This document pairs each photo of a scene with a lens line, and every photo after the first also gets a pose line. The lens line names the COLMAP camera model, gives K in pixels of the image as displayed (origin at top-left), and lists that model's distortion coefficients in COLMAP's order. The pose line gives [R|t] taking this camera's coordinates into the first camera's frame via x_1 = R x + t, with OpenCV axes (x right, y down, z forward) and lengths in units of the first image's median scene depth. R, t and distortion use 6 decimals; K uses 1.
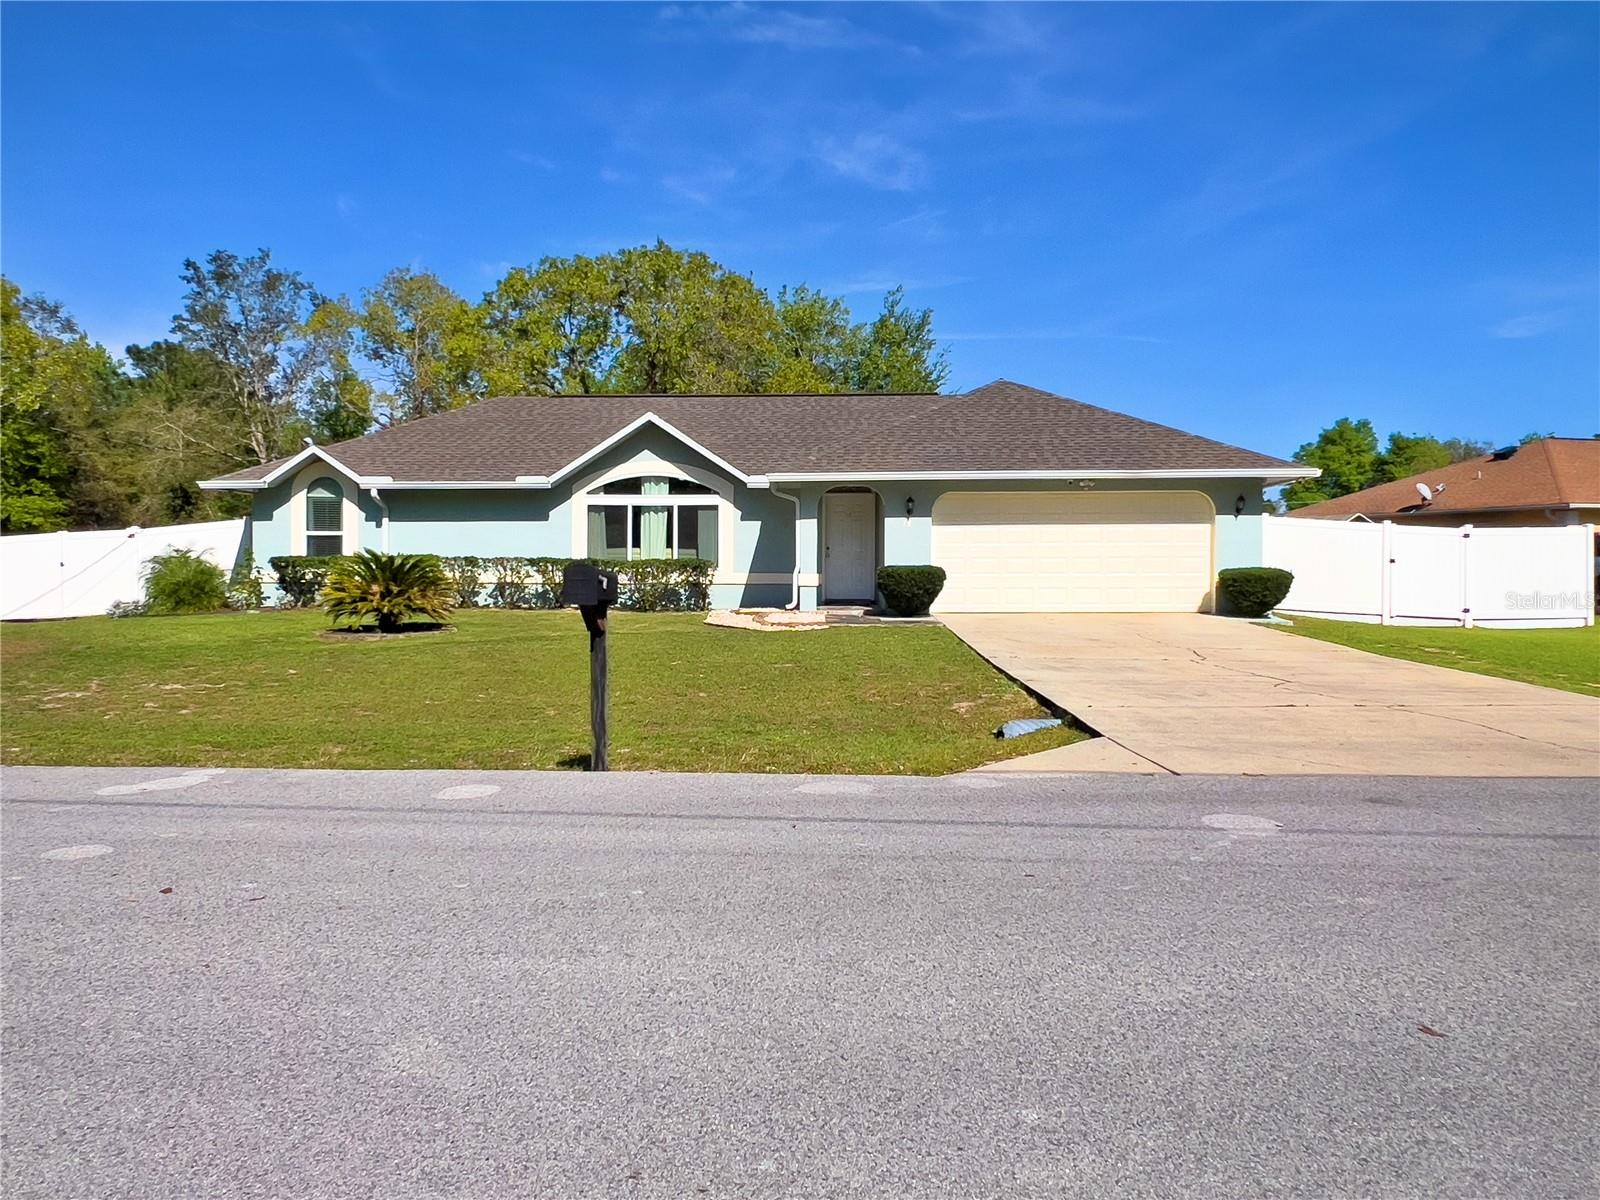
lens RADIAL K [[1190.4, 0, 799.7], [0, 1190.4, 588.5], [0, 0, 1]] dist [-0.024162, 0.018059]
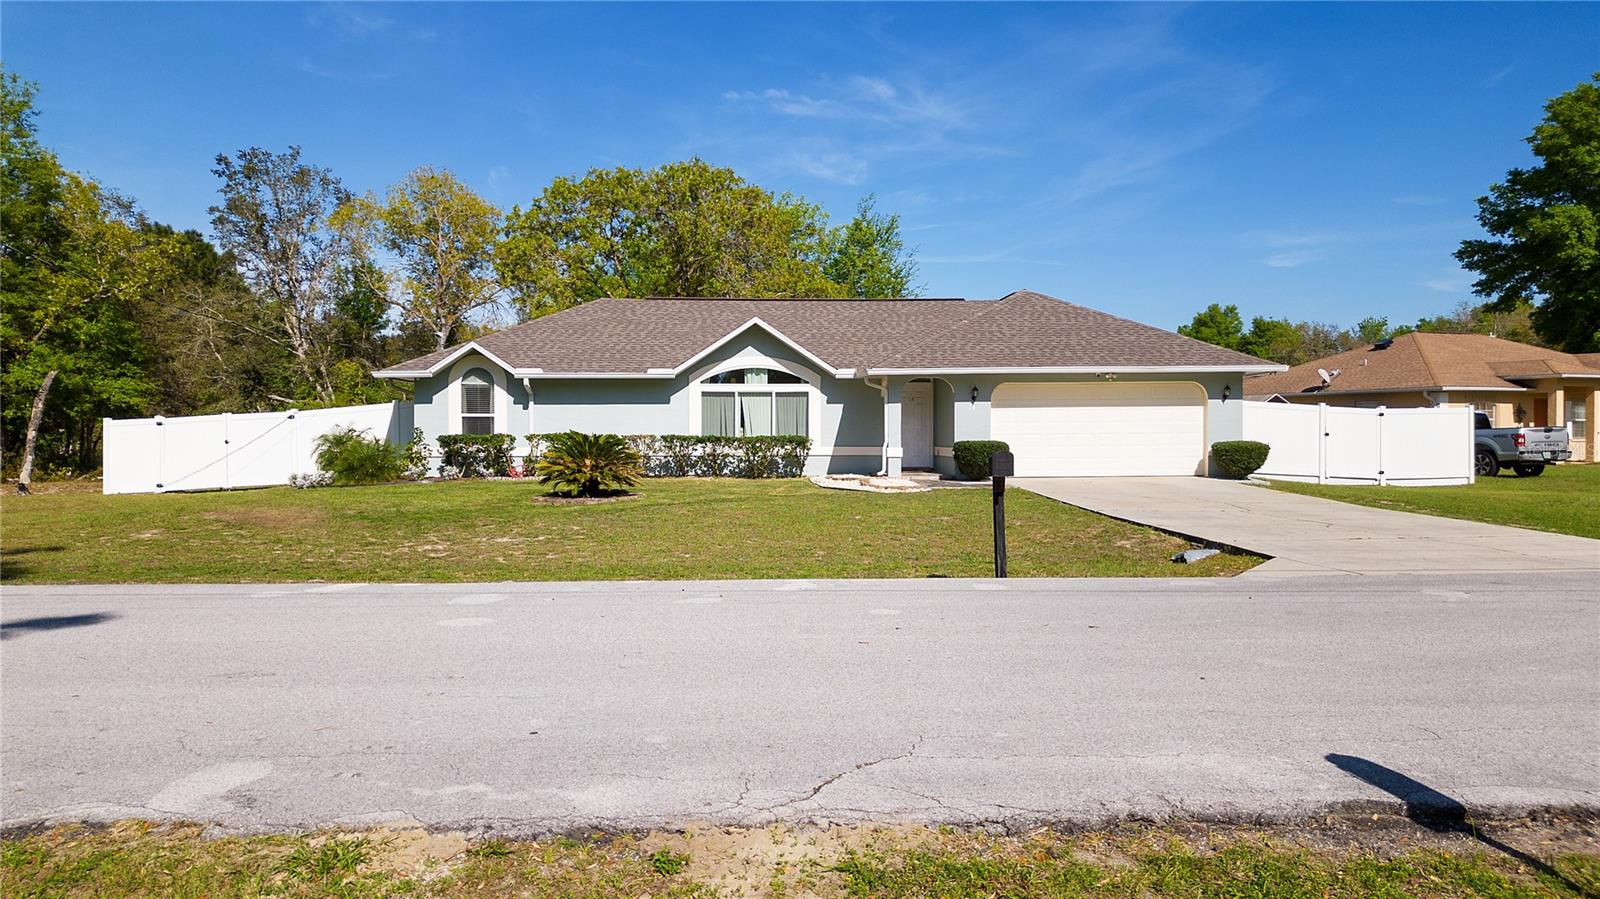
lens RADIAL K [[1129.0, 0, 798.2], [0, 1129.0, 449.4], [0, 0, 1]] dist [0.026757, -0.029566]
pose [[0.994234, -0.005597, 0.107083, -0.204420], [0.005978, 0.999977, -0.003238, -0.006595], [-0.107062, 0.003859, 0.994245, -0.162496]]
